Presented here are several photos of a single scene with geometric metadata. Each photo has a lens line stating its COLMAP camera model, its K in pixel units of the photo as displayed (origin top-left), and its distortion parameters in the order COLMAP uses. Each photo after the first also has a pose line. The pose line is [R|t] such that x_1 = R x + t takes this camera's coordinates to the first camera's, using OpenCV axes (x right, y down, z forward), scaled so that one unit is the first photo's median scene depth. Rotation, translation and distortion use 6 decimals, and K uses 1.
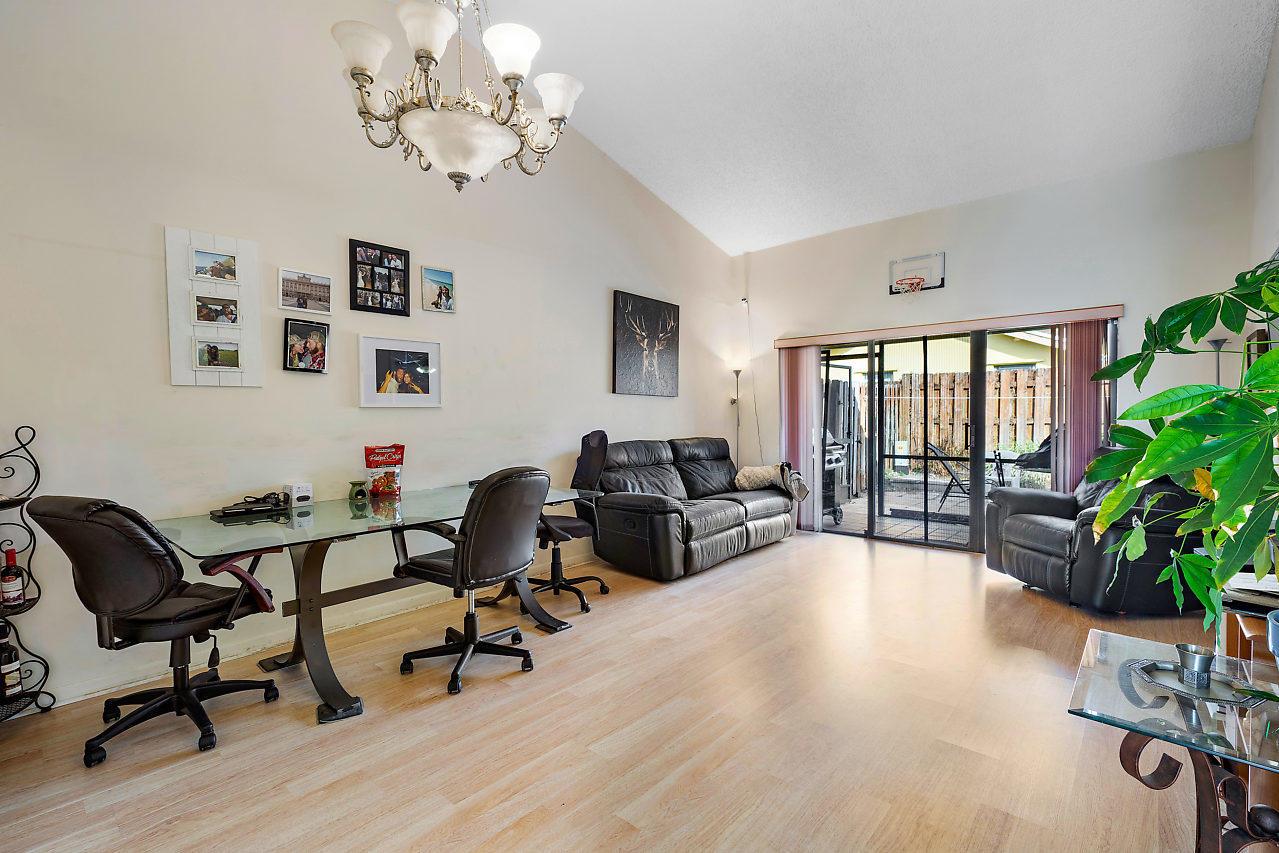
lens RADIAL K [[592.9, 0, 637.3], [0, 592.9, 422.5], [0, 0, 1]] dist [-0.004038, 0.000403]
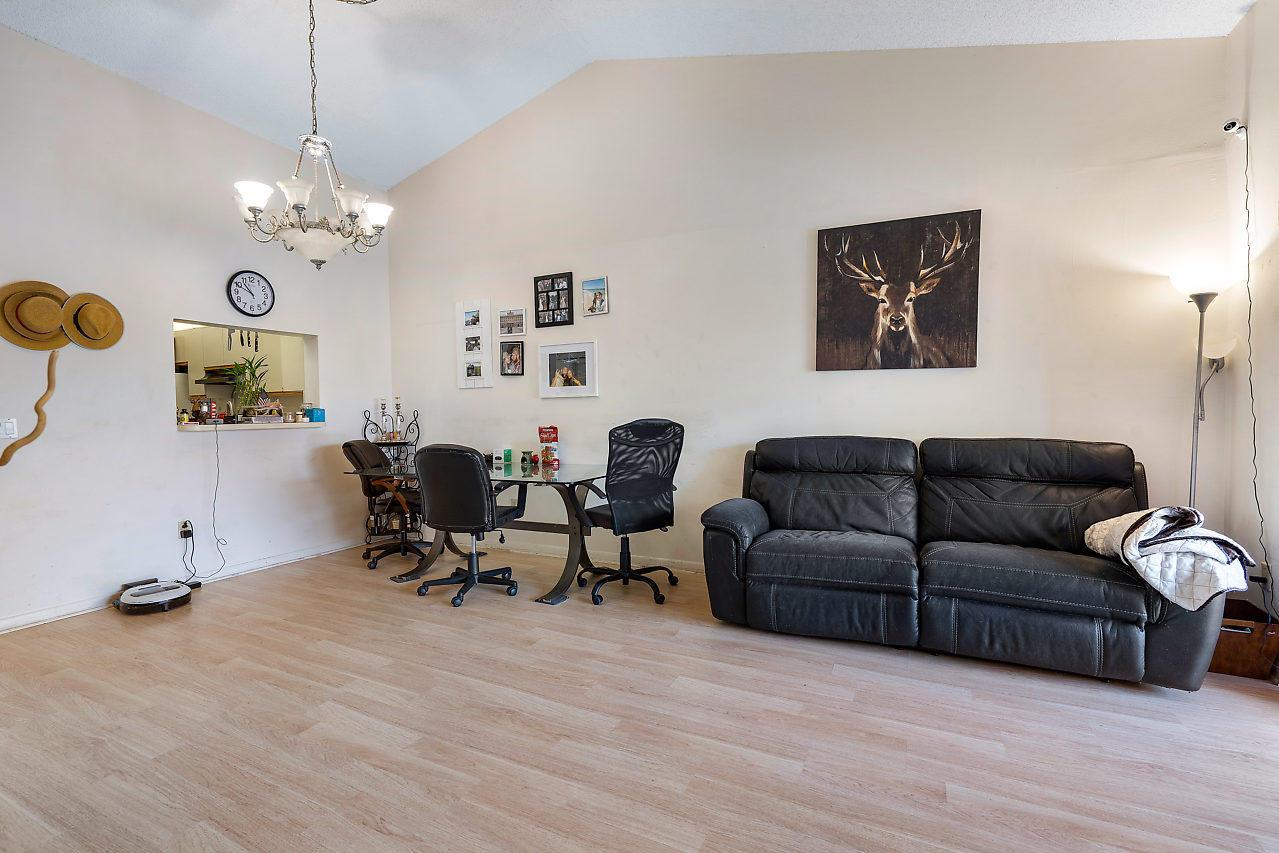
lens RADIAL K [[592.9, 0, 634.3], [0, 592.9, 426.5], [0, 0, 1]] dist [-0.004038, 0.000403]
pose [[0.237856, 0.030353, -0.970826, 0.902240], [-0.003648, 0.999532, 0.030357, -0.002303], [0.971294, -0.003679, 0.237855, 0.863209]]
